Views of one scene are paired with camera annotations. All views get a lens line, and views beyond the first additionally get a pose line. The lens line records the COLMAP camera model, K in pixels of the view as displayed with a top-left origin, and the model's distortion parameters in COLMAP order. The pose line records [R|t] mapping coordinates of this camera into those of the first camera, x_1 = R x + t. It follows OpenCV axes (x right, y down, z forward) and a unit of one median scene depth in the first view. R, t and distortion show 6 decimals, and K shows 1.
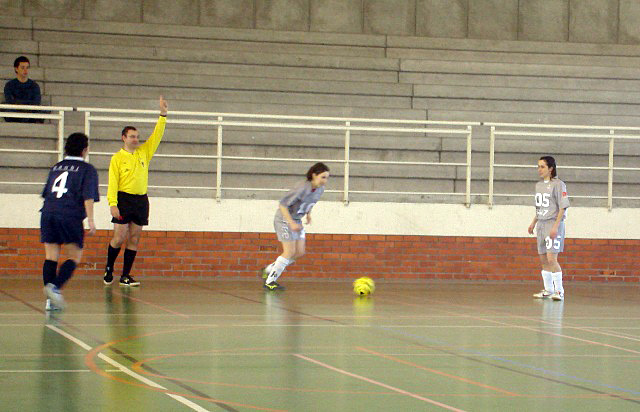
lens RADIAL K [[412.8, 0, 317.2], [0, 412.8, 259.6], [0, 0, 1]] dist [0.014701, 0.003026]
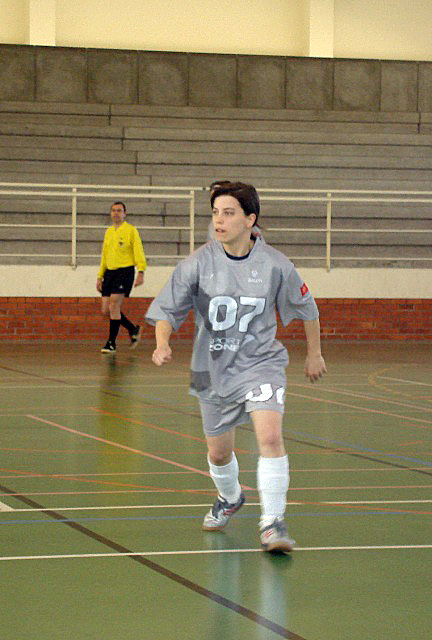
lens RADIAL K [[389.7, 0, 214.8], [0, 389.7, 319.8], [0, 0, 1]] dist [0.020275, -0.000031]
pose [[0.999868, -0.013703, -0.008719, 0.428008], [0.013642, 0.999883, -0.006966, 0.006388], [0.008813, 0.006846, 0.999938, 0.028068]]
